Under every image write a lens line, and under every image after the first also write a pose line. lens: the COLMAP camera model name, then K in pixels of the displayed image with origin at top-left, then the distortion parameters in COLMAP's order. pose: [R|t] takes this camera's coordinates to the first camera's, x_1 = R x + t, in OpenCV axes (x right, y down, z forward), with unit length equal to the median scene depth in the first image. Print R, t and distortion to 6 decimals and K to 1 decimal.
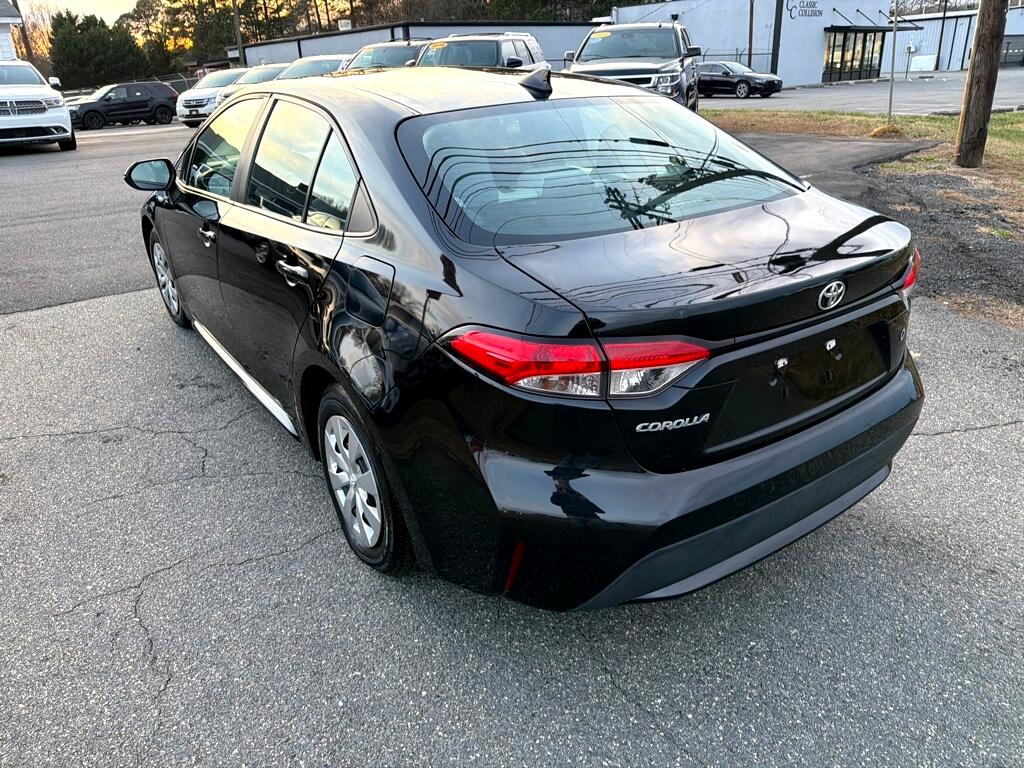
lens RADIAL K [[725.6, 0, 512.0], [0, 725.6, 384.0], [0, 0, 1]] dist [0.005714, -0.008369]
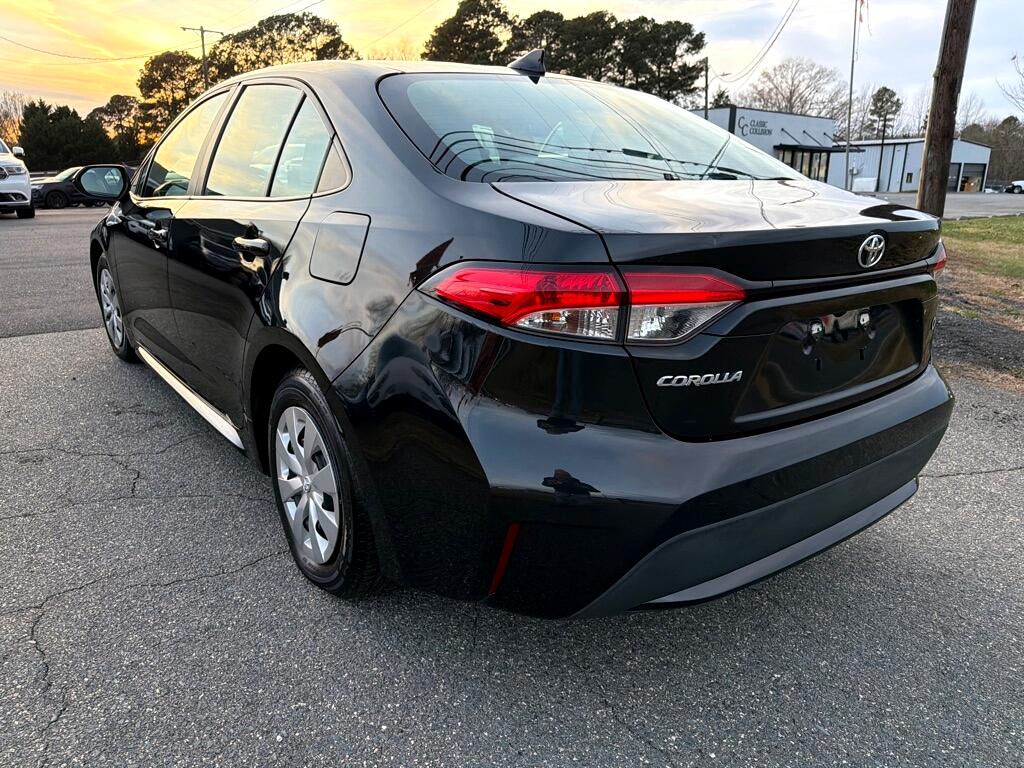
lens RADIAL K [[743.1, 0, 505.2], [0, 743.1, 385.3], [0, 0, 1]] dist [-0.008981, 0.007007]
pose [[0.998613, 0.029949, 0.043307, -0.030382], [-0.025016, 0.993586, -0.110279, 0.121537], [-0.046332, 0.109042, 0.992957, 0.119380]]
